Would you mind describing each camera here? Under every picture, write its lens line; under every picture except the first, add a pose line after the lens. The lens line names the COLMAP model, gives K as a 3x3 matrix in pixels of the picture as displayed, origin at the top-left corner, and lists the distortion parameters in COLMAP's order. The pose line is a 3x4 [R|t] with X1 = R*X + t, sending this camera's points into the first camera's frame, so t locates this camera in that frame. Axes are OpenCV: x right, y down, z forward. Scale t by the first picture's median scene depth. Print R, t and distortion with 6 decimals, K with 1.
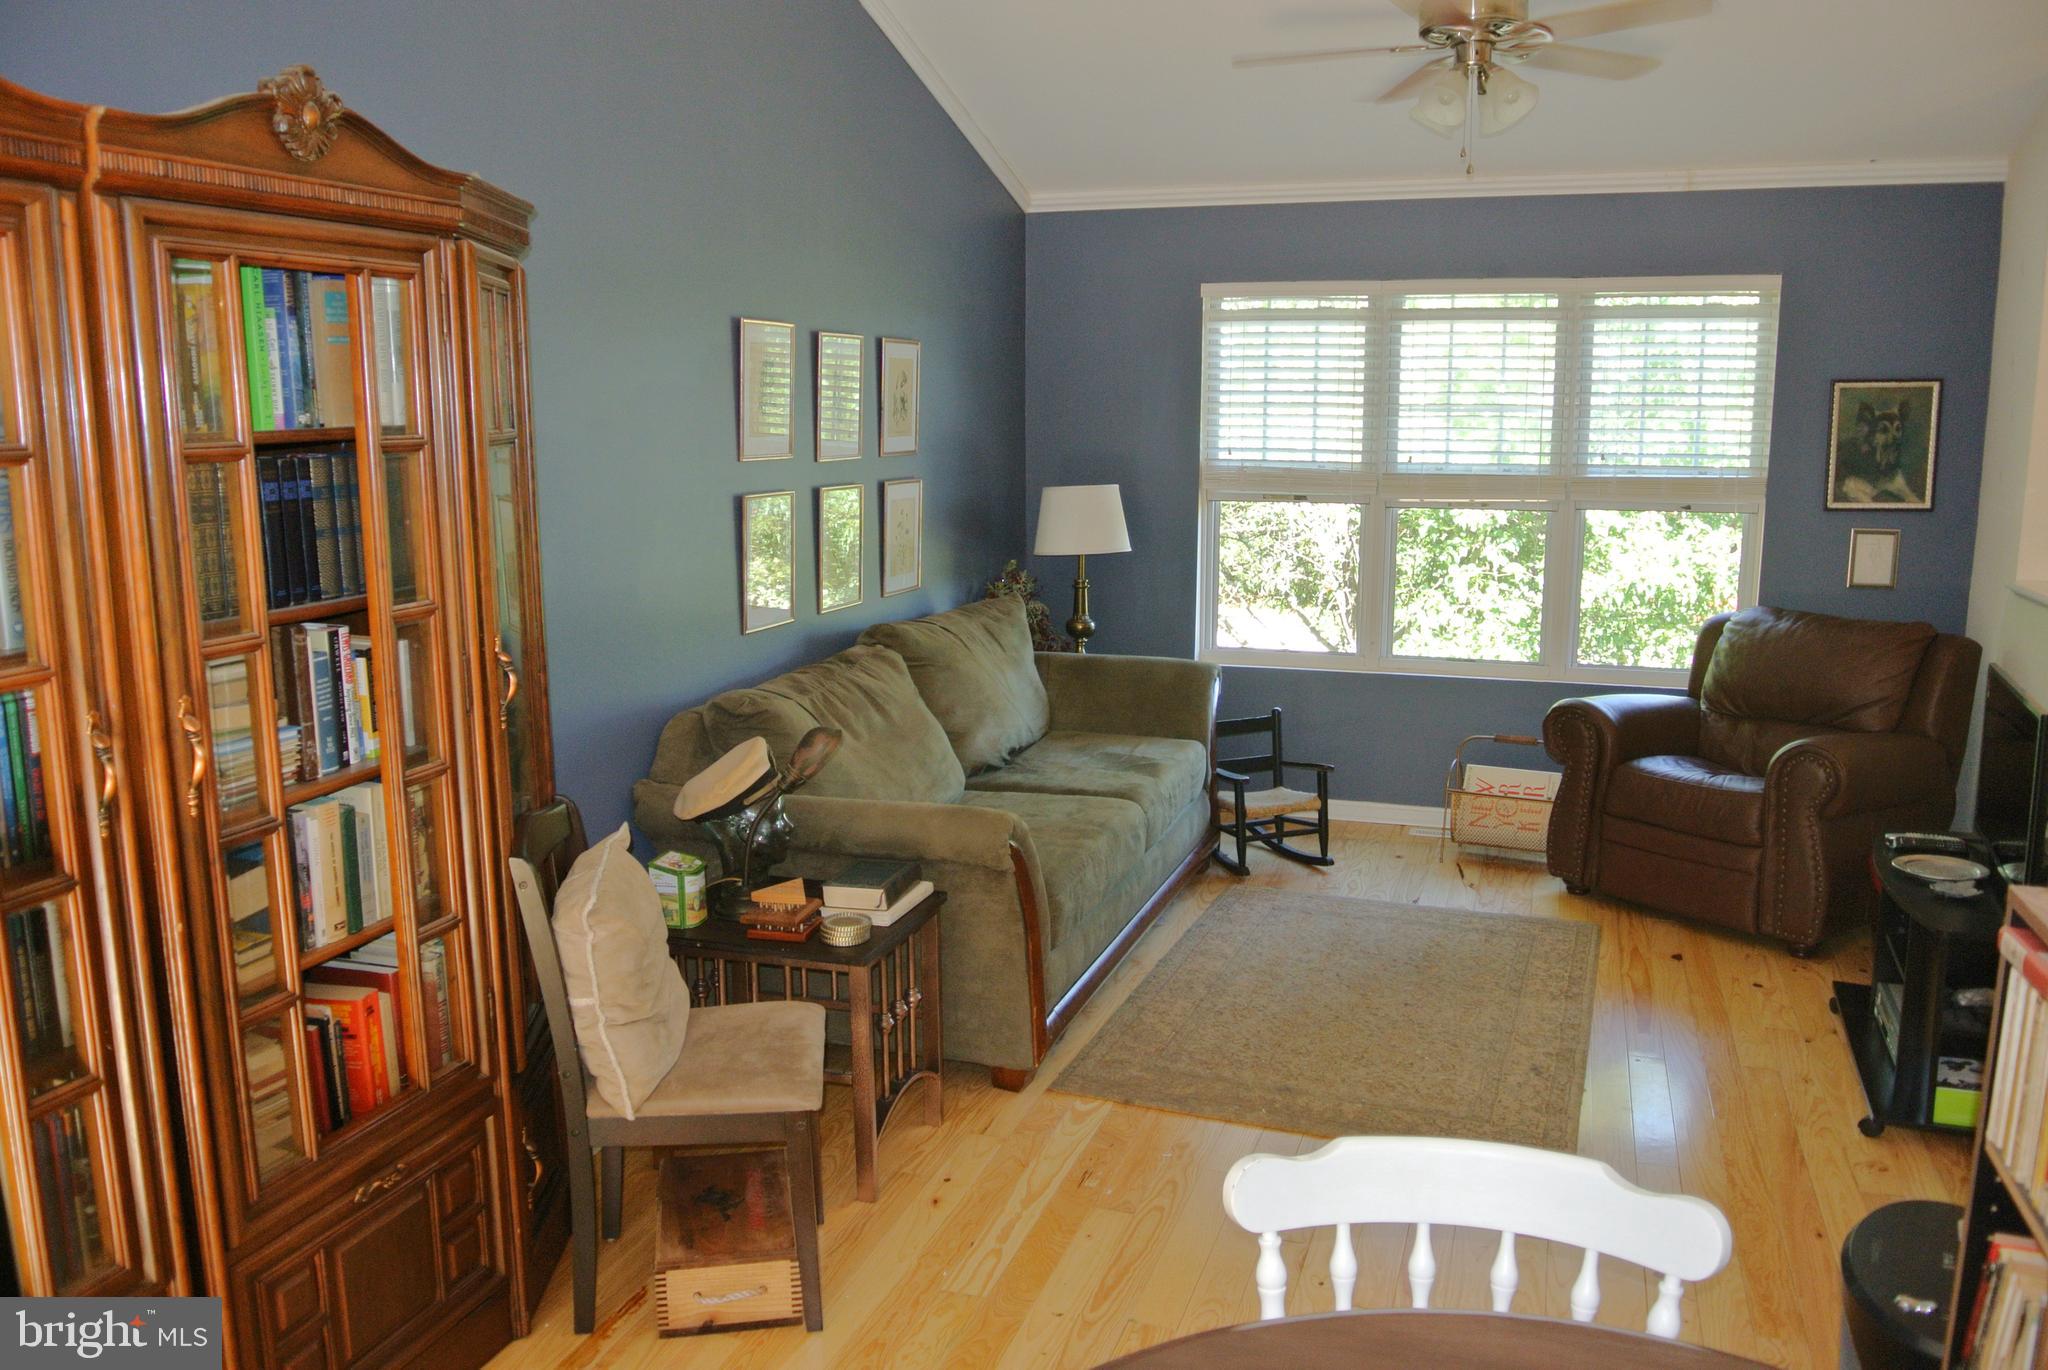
lens RADIAL K [[1577.4, 0, 1018.7], [0, 1577.4, 687.8], [0, 0, 1]] dist [-0.006552, 0.000376]
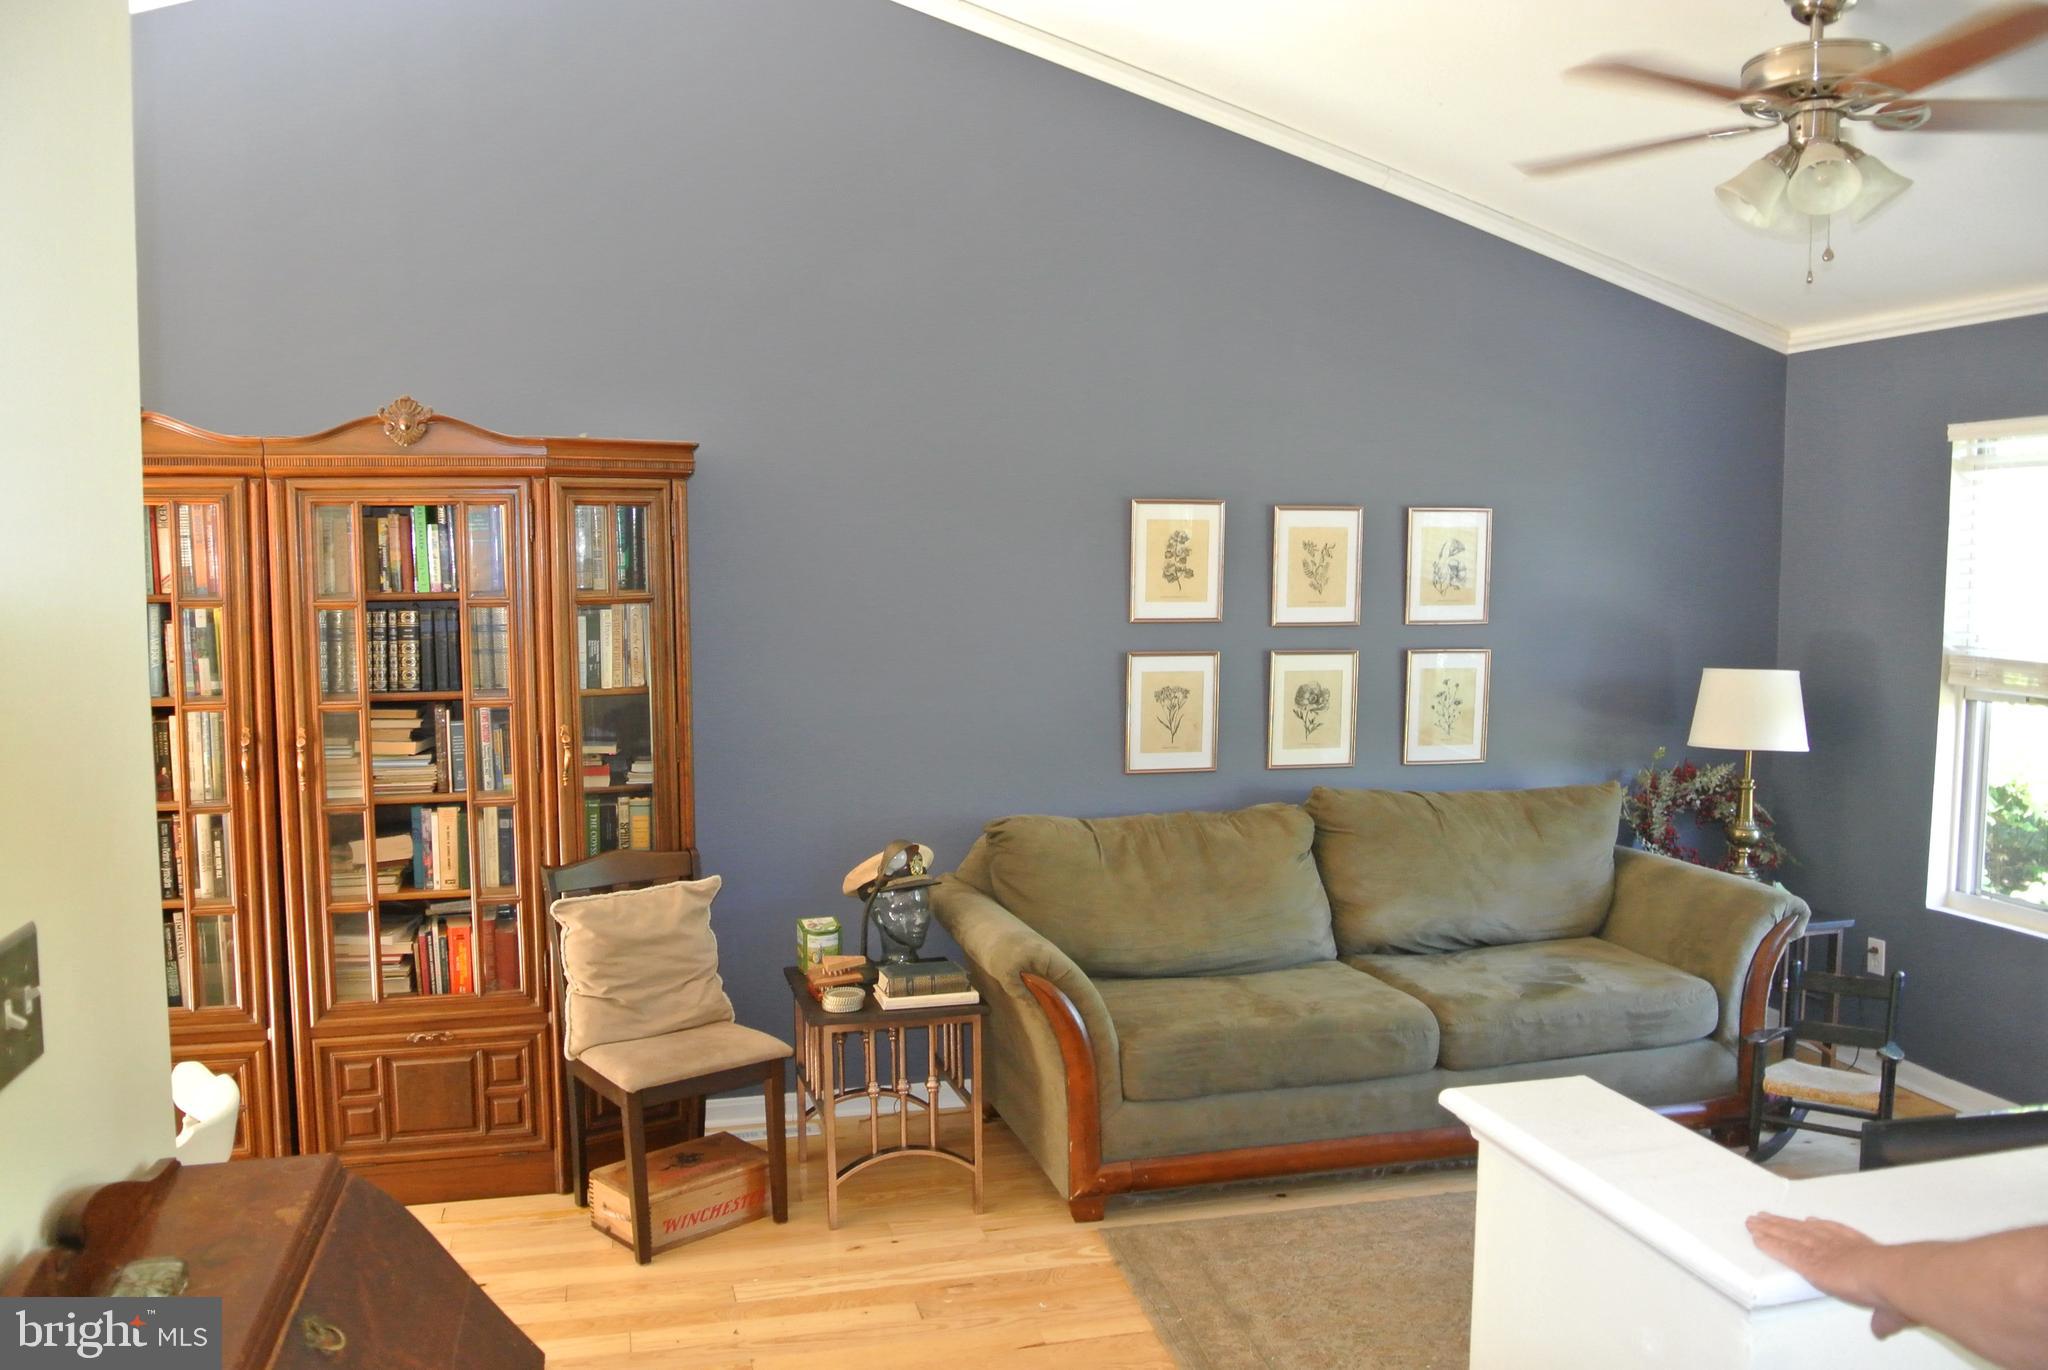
lens RADIAL K [[1577.4, 0, 1017.6], [0, 1577.4, 688.1], [0, 0, 1]] dist [-0.006552, 0.000376]
pose [[0.563249, 0.075615, -0.822820, 0.813847], [-0.148280, 0.988888, -0.010626, -0.080242], [0.812874, 0.127993, 0.568203, 0.316626]]
